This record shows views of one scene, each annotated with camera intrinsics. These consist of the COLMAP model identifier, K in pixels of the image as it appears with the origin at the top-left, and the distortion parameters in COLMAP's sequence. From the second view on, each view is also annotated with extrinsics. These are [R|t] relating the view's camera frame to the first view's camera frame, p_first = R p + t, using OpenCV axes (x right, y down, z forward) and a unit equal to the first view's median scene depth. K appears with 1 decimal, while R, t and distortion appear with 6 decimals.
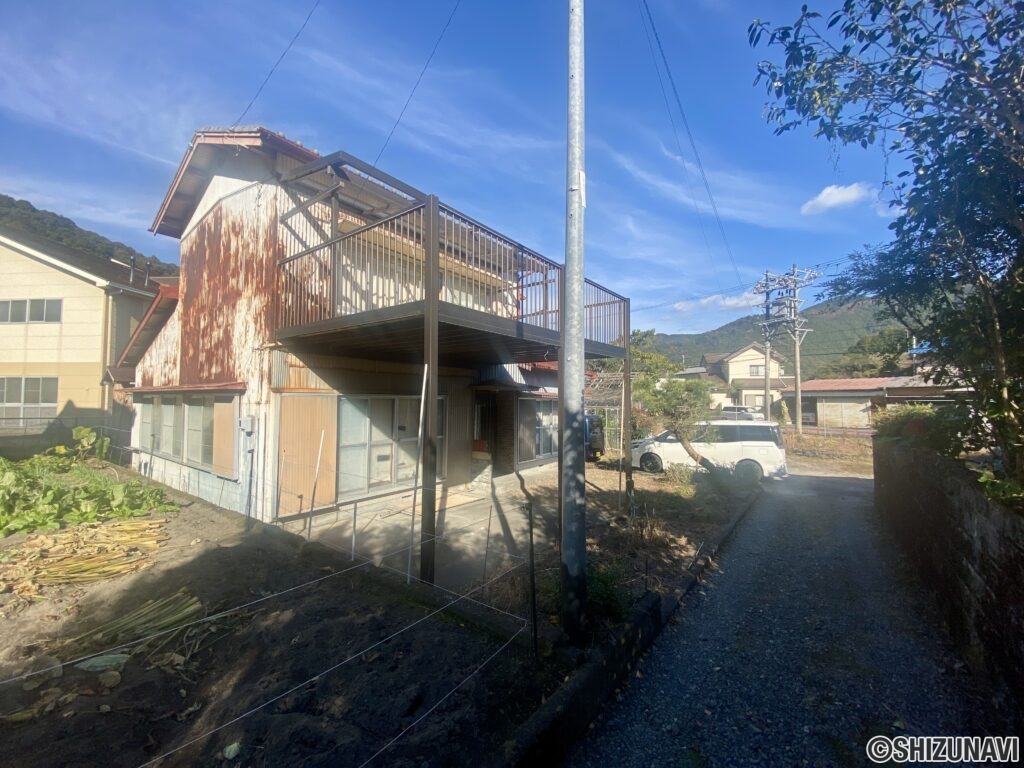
lens RADIAL K [[413.6, 0, 512.0], [0, 413.6, 384.0], [0, 0, 1]] dist [0.021353, -0.022955]
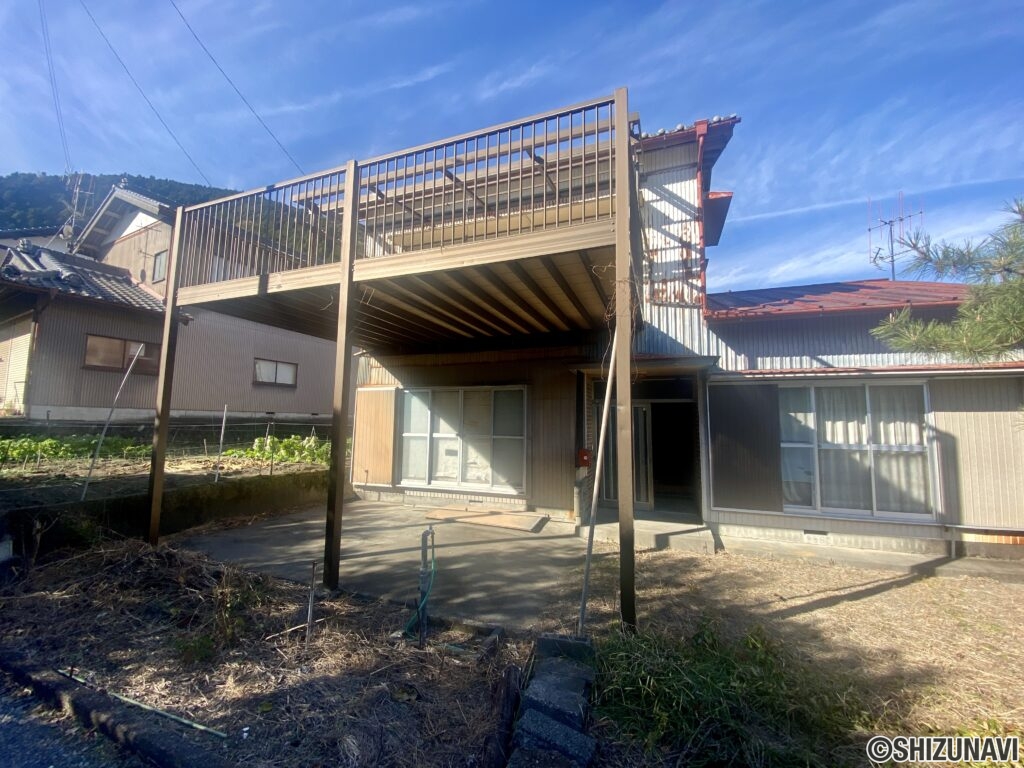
lens RADIAL K [[413.6, 0, 512.0], [0, 413.6, 384.0], [0, 0, 1]] dist [0.021353, -0.022955]
pose [[0.285206, -0.093154, -0.953929, 0.659261], [0.026664, 0.995652, -0.089256, 0.109942], [0.958095, 0.000021, 0.286450, 0.866056]]
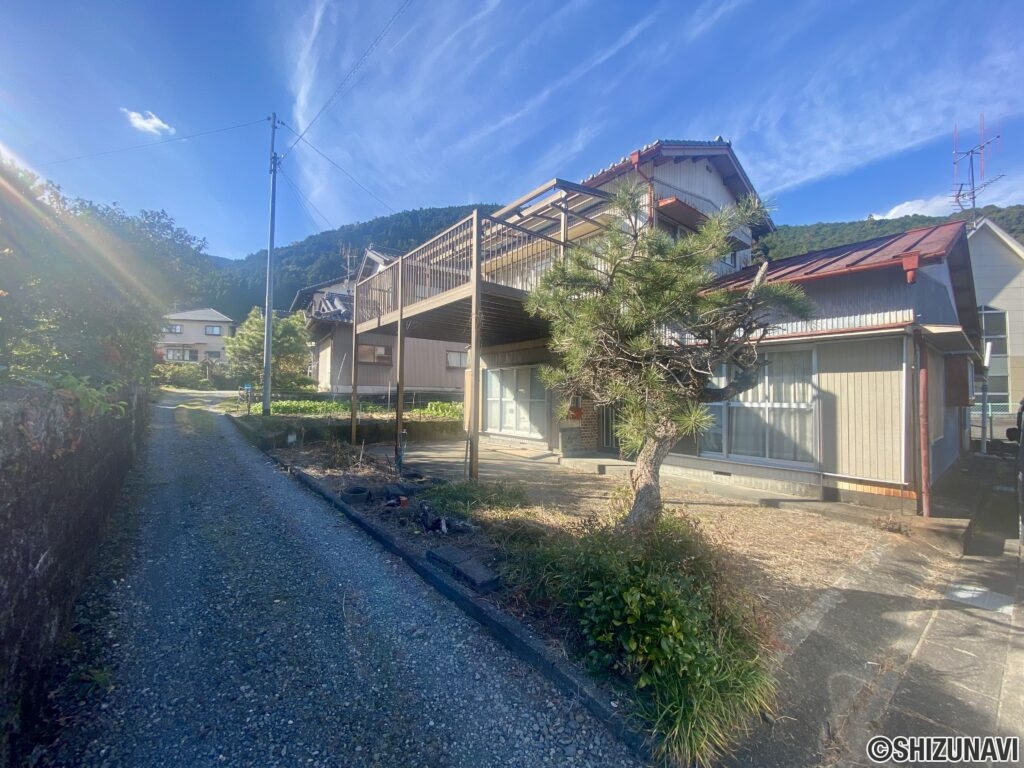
lens RADIAL K [[413.6, 0, 512.0], [0, 413.6, 384.0], [0, 0, 1]] dist [0.021353, -0.022955]
pose [[-0.239108, -0.037644, -0.970263, 1.077048], [0.027873, 0.998570, -0.045612, 0.151847], [0.970593, -0.037950, -0.237717, 1.352088]]
